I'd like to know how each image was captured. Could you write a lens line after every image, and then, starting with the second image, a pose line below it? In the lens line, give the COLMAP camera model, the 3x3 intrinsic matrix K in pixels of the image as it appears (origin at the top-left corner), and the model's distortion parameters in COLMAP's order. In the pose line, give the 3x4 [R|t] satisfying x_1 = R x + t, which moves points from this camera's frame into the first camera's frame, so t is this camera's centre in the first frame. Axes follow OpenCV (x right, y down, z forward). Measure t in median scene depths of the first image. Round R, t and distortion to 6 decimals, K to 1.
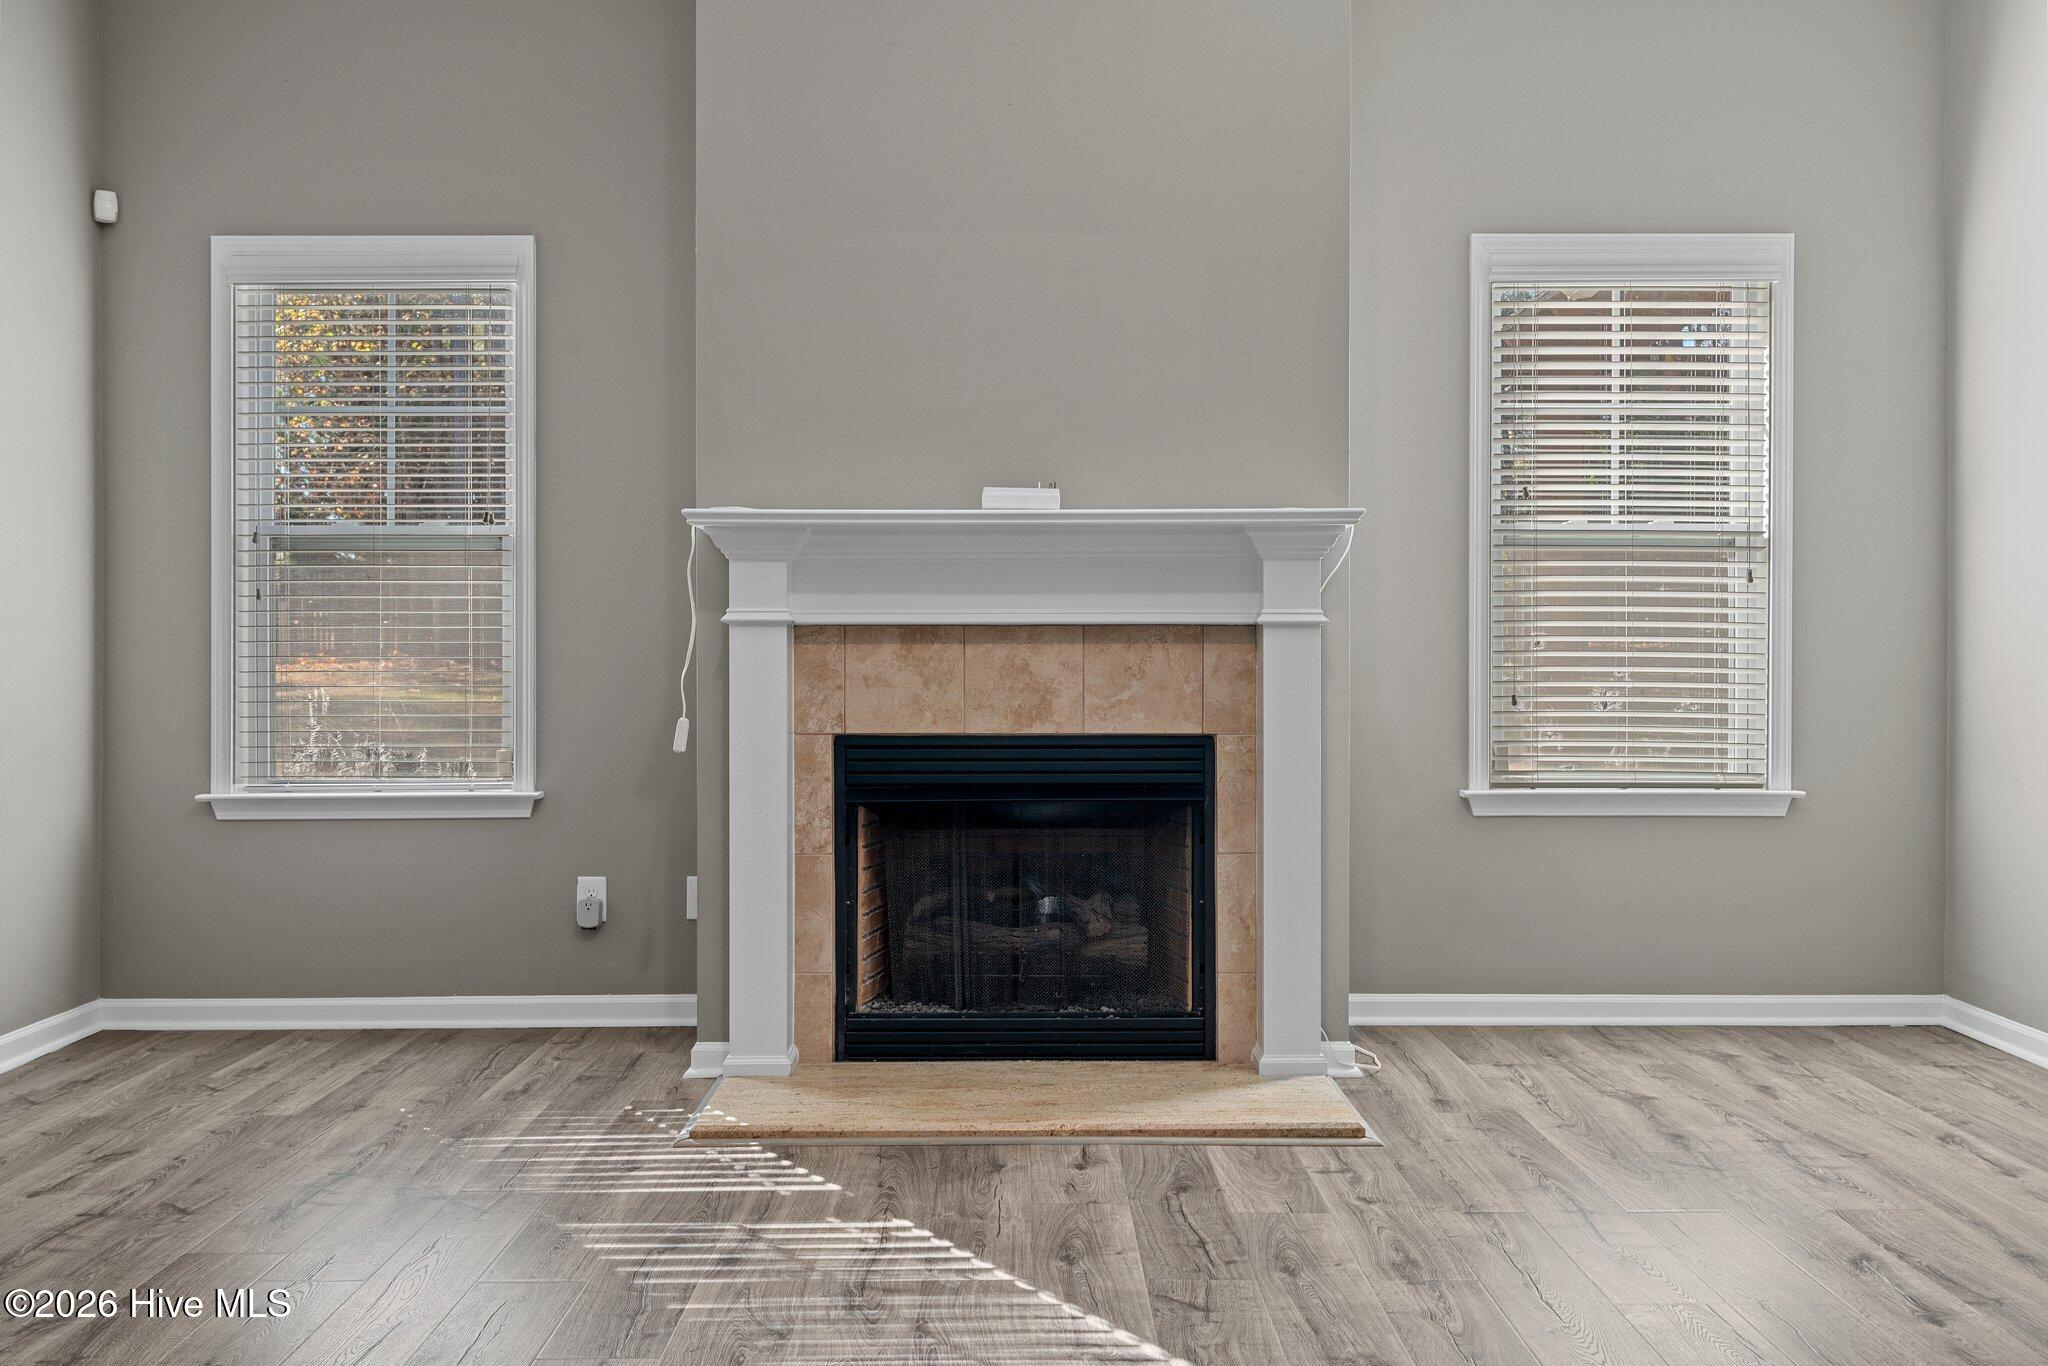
lens RADIAL K [[1742.9, 0, 1021.8], [0, 1742.9, 662.3], [0, 0, 1]] dist [0.005260, 0.001872]
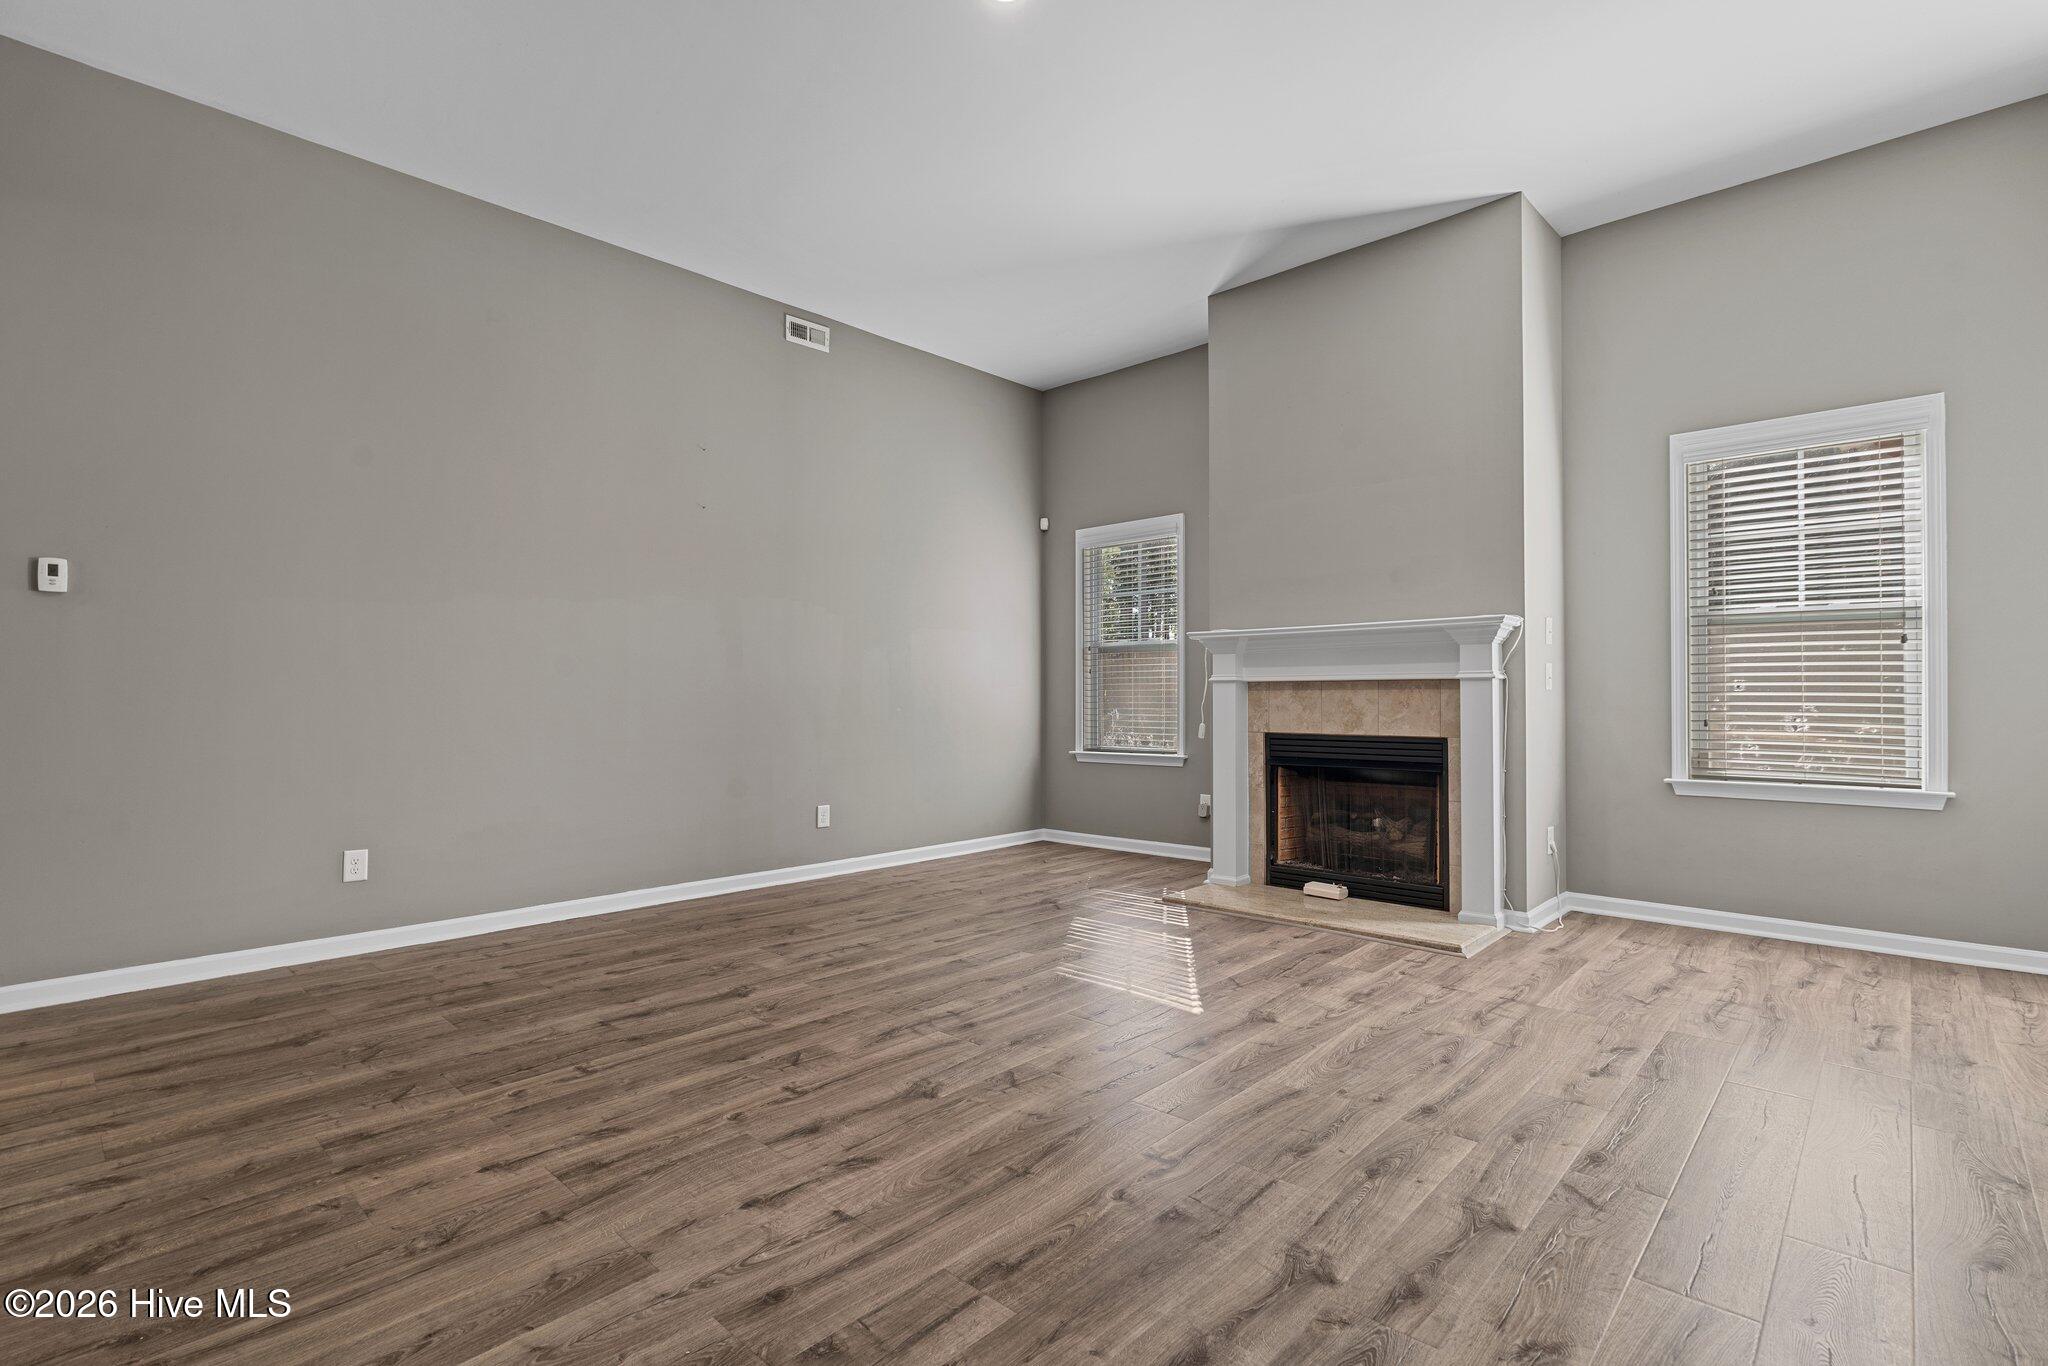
lens RADIAL K [[951.6, 0, 1024.0], [0, 951.6, 683.0], [0, 0, 1]] dist [-0.002721, -0.000630]
pose [[0.727346, -0.010621, -0.686189, 0.481915], [0.000114, 0.999882, -0.015355, -0.001903], [0.686271, 0.011090, 0.727261, -0.059836]]
